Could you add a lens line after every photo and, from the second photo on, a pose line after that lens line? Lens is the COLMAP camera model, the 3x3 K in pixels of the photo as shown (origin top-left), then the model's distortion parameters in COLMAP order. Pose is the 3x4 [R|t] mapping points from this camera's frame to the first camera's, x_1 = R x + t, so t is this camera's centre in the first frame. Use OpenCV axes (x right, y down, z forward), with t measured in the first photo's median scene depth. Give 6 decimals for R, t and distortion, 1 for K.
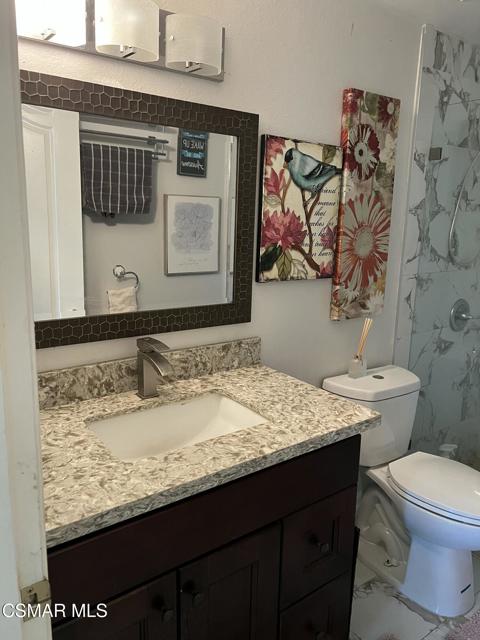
lens RADIAL K [[477.2, 0, 244.4], [0, 477.2, 318.8], [0, 0, 1]] dist [0.083984, -0.101890]
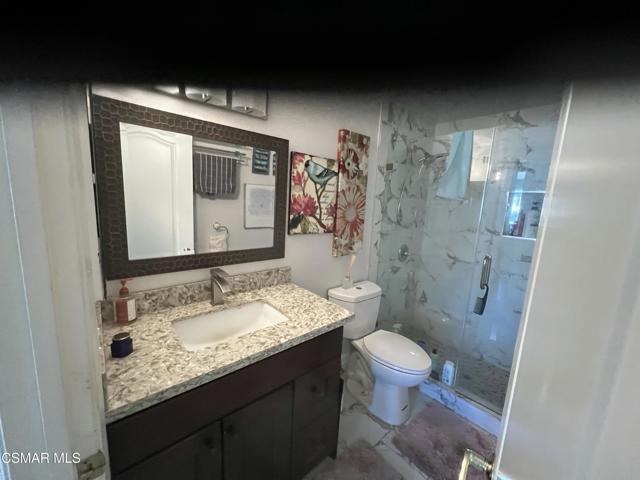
lens RADIAL K [[254.7, 0, 320.8], [0, 254.7, 241.9], [0, 0, 1]] dist [0.008817, -0.000025]
pose [[0.996054, 0.012102, 0.087918, 0.054816], [-0.008978, 0.999317, -0.035838, -0.017204], [-0.088291, 0.034908, 0.995483, 0.065639]]
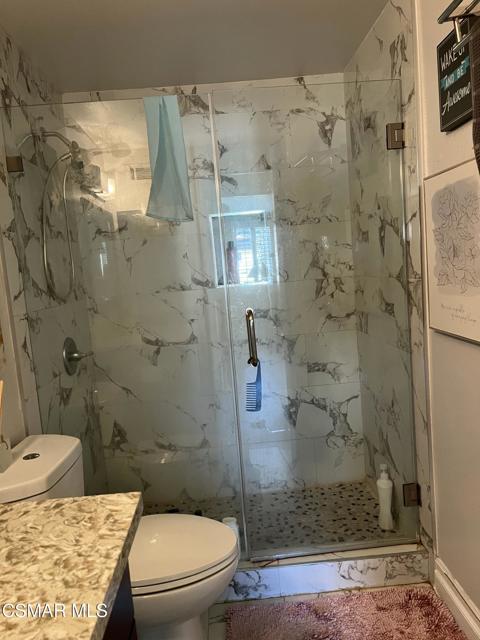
lens RADIAL K [[480.6, 0, 239.4], [0, 480.6, 318.2], [0, 0, 1]] dist [0.057787, -0.056492]
pose [[0.568333, -0.157922, 0.807501, -0.099096], [0.256395, 0.966534, 0.008569, -0.003811], [-0.781831, 0.202169, 0.589804, 0.312554]]
